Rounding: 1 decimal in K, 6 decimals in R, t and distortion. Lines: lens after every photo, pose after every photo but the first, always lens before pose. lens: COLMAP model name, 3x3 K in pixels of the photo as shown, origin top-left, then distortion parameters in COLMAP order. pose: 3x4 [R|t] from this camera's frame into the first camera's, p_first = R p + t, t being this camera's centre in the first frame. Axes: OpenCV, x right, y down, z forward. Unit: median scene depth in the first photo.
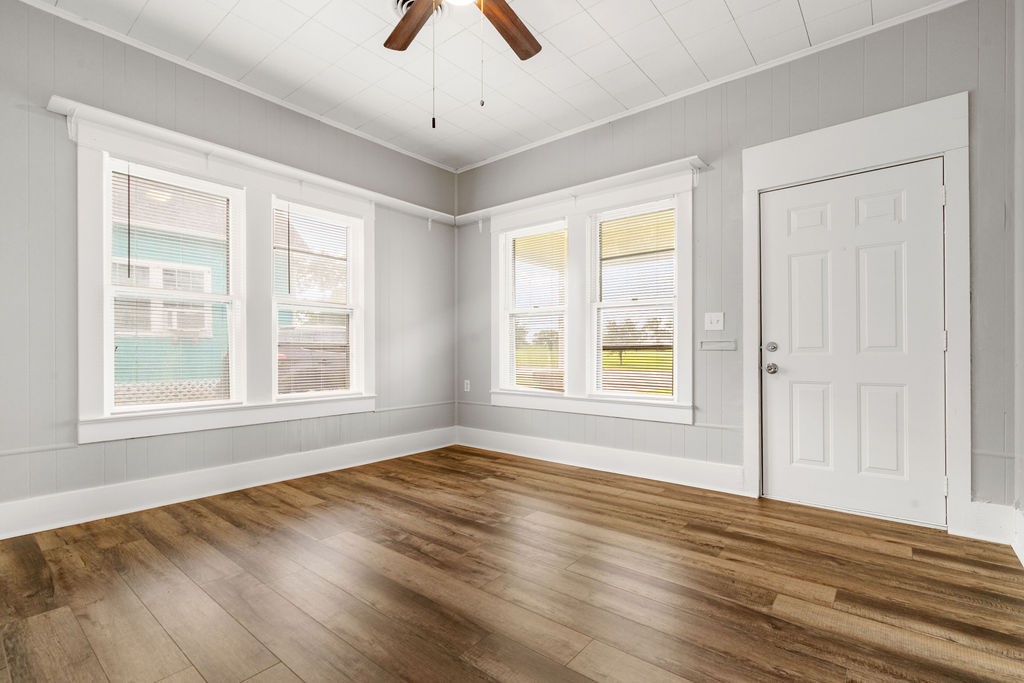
lens RADIAL K [[466.0, 0, 510.5], [0, 466.0, 350.1], [0, 0, 1]] dist [-0.001306, -0.000330]
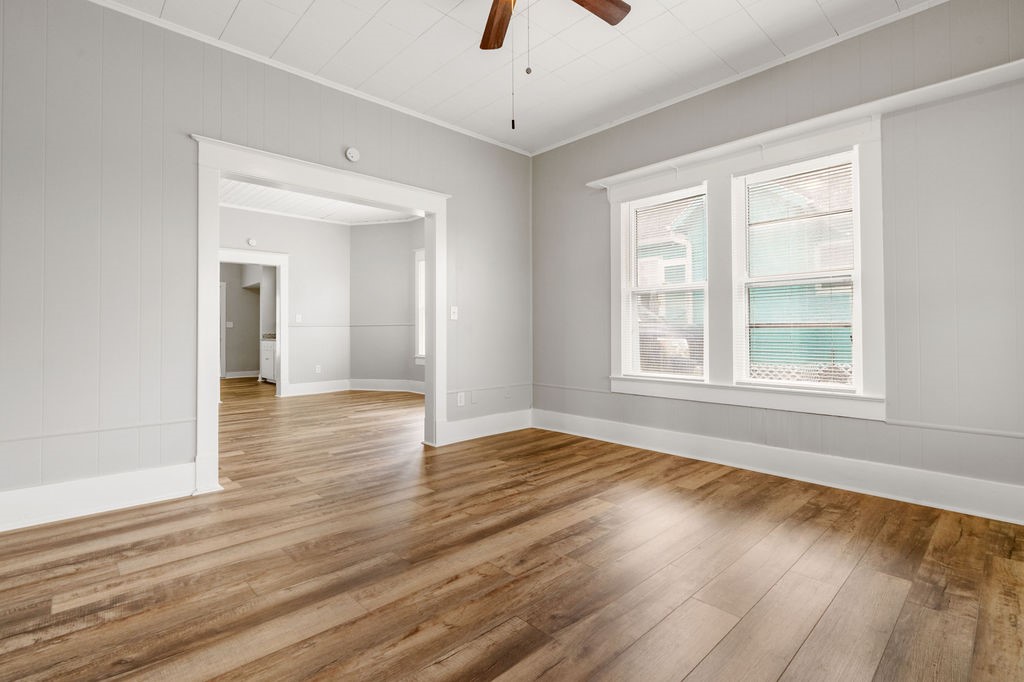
lens RADIAL K [[484.8, 0, 523.7], [0, 484.8, 325.5], [0, 0, 1]] dist [0.001682, 0.000652]
pose [[-0.114453, -0.017550, -0.993274, 0.541293], [0.003023, 0.999833, -0.018014, 0.003545], [0.993424, -0.005064, -0.114381, 0.651354]]
